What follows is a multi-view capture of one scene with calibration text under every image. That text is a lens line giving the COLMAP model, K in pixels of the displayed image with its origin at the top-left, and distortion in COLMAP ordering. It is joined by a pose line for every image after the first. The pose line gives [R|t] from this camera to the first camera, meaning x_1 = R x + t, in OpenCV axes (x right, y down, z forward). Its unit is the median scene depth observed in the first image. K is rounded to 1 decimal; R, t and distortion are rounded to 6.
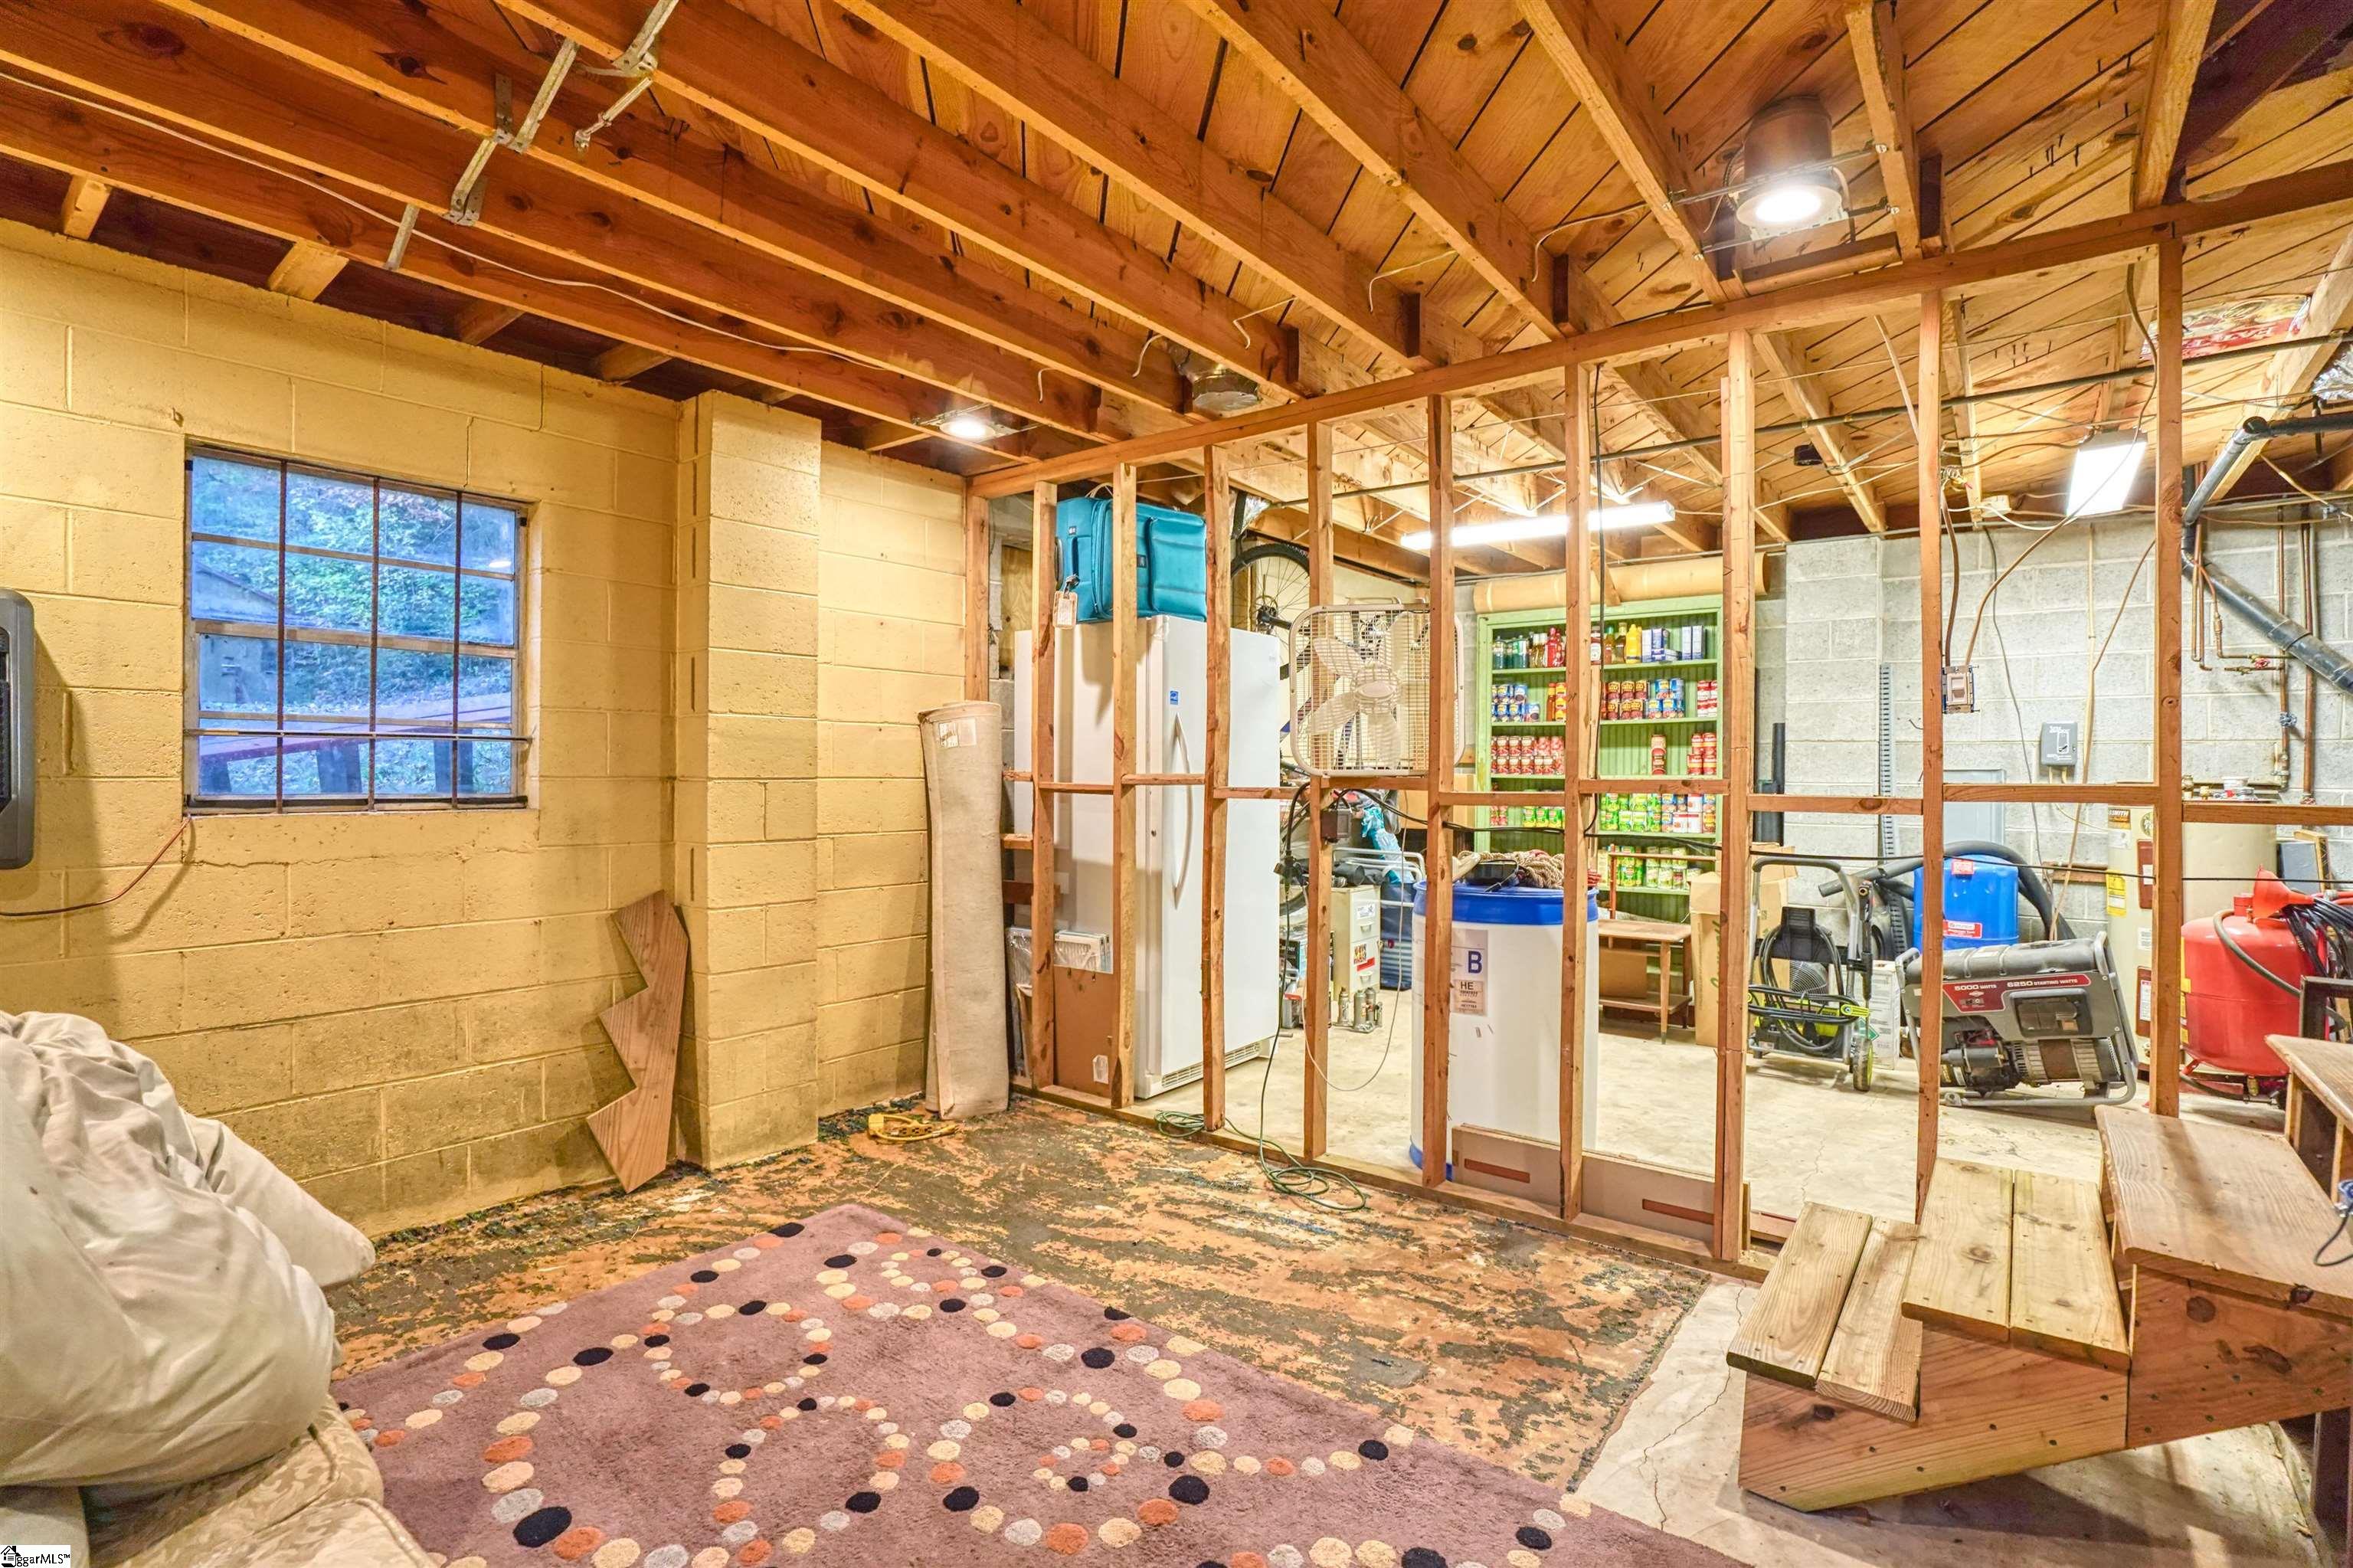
lens RADIAL K [[1086.6, 0, 1179.4], [0, 1086.6, 779.1], [0, 0, 1]] dist [-0.043499, 0.014457]
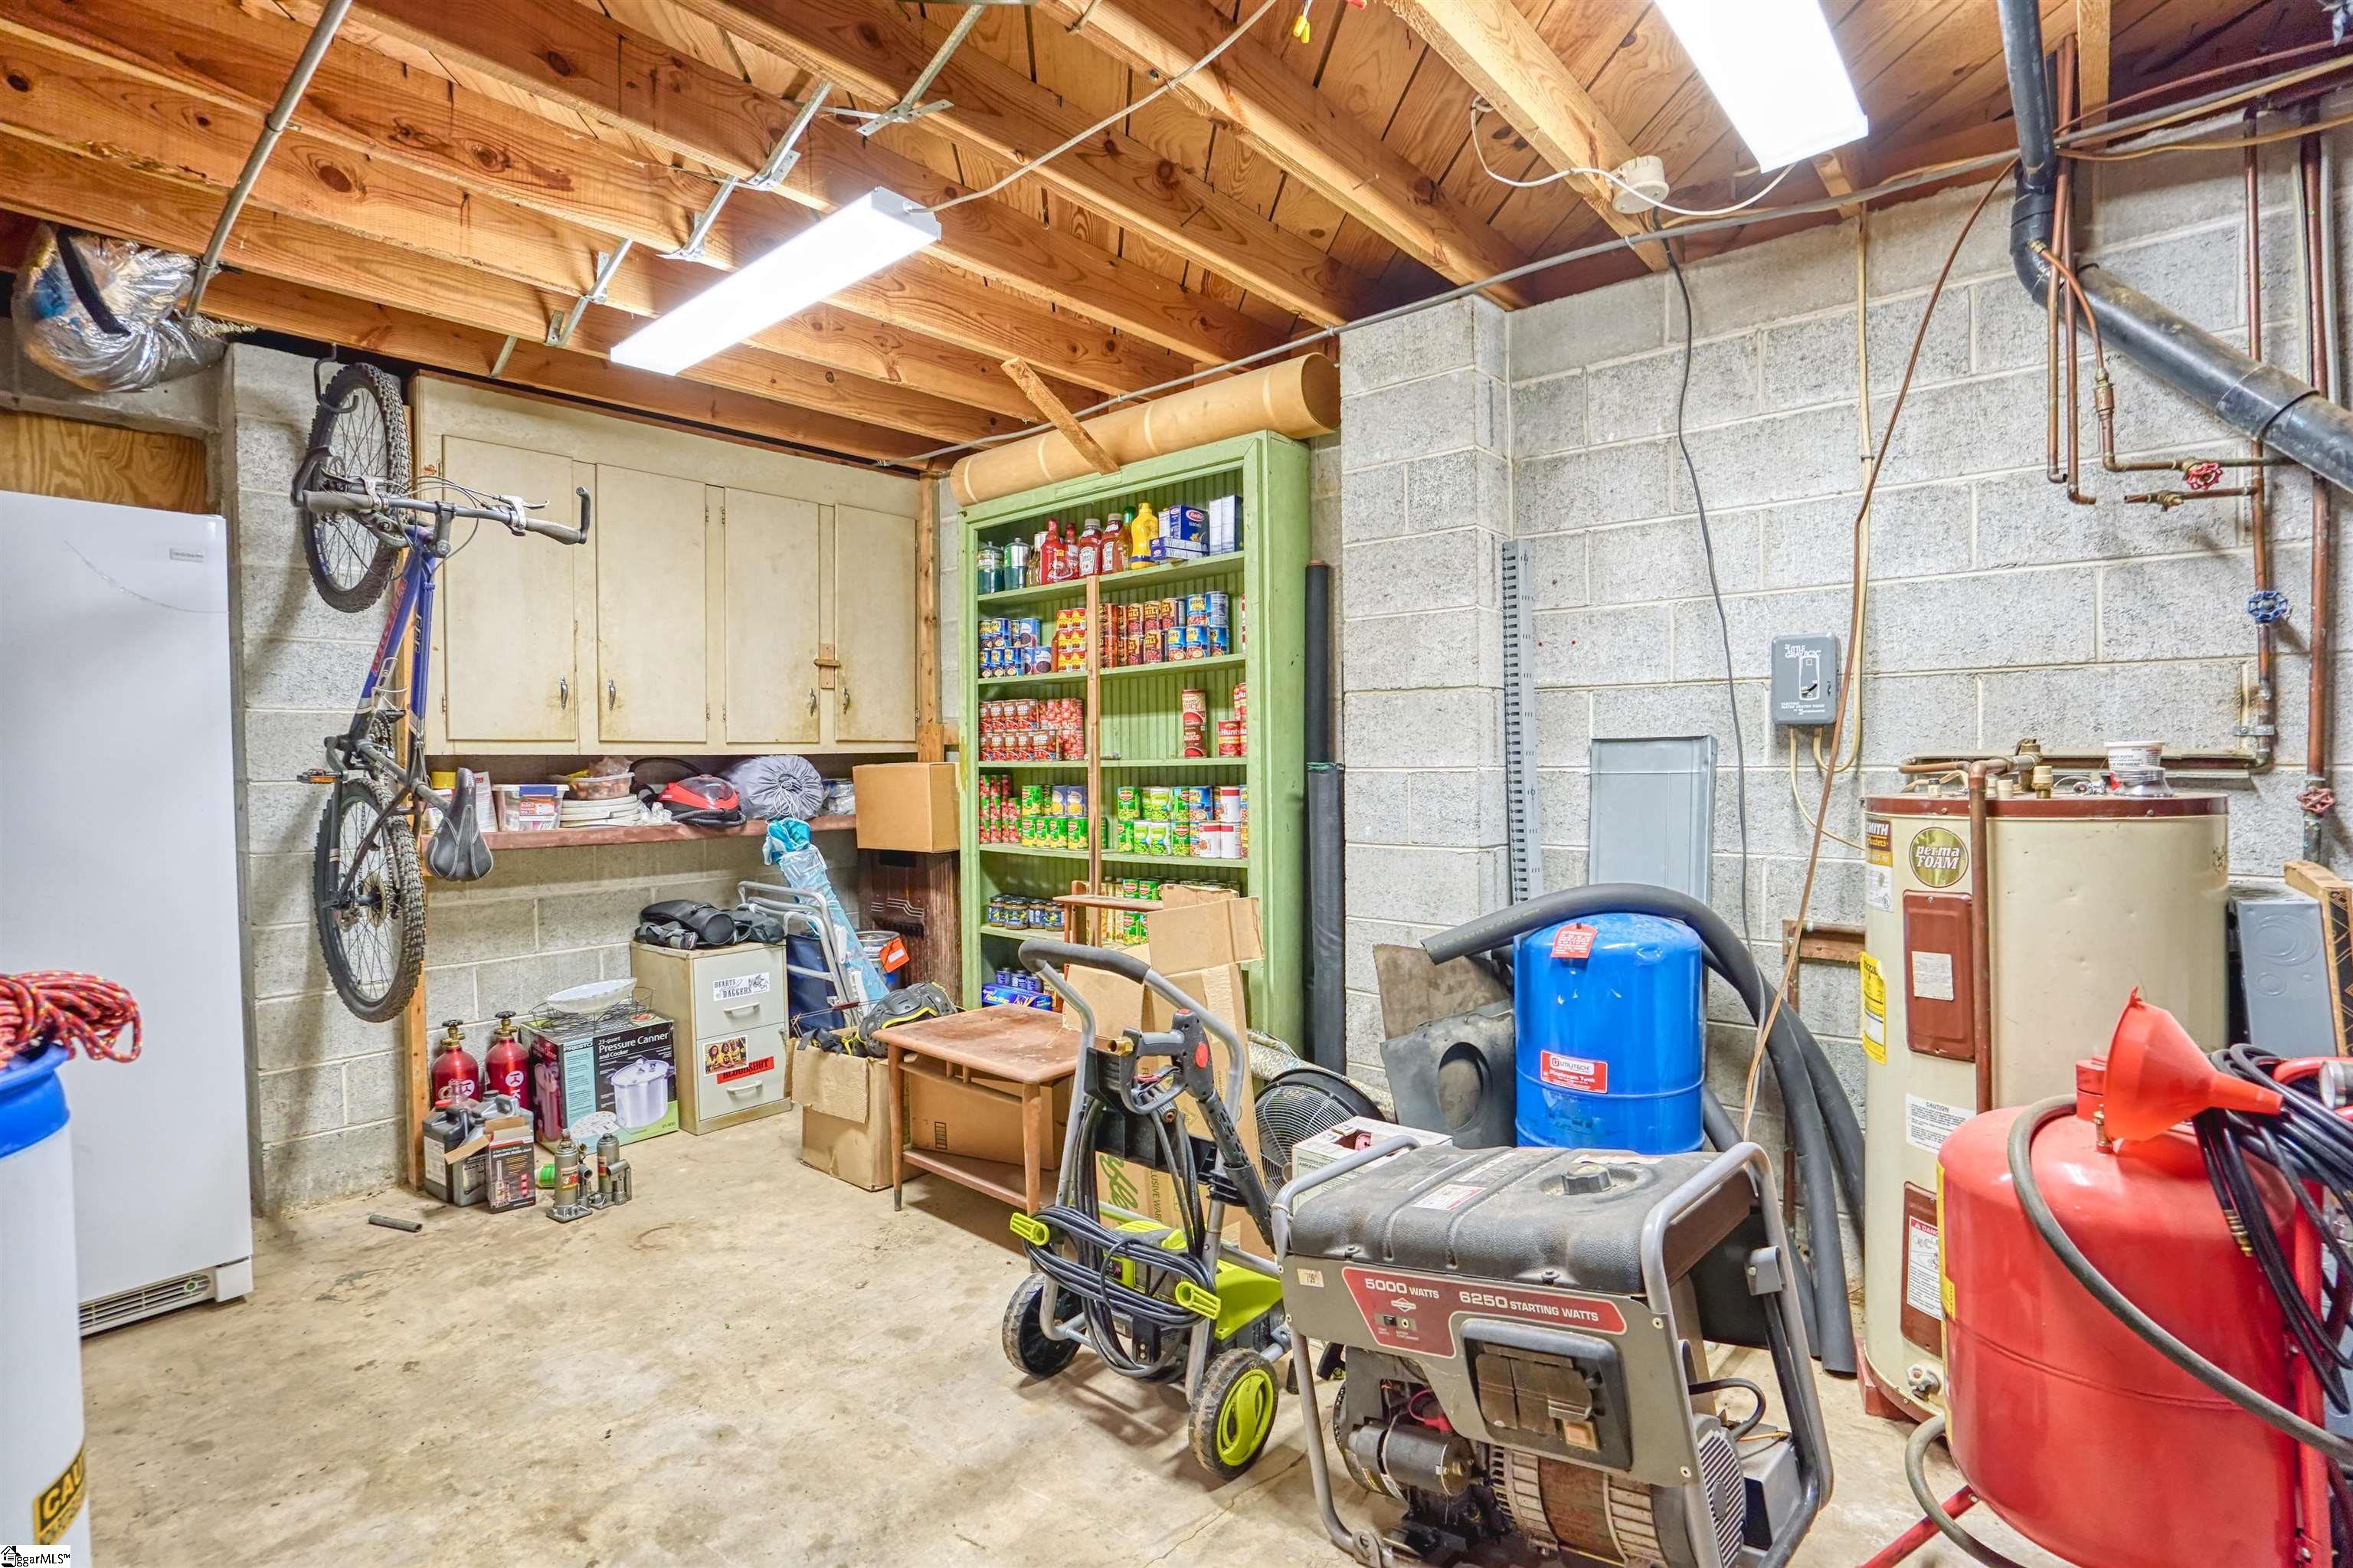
lens RADIAL K [[1086.6, 0, 1174.2], [0, 1086.6, 779.9], [0, 0, 1]] dist [-0.043499, 0.014457]
pose [[0.998366, -0.019798, -0.053598, 0.586630], [0.020696, 0.999654, 0.016248, -0.001788], [0.053257, -0.017330, 0.998430, 0.509790]]
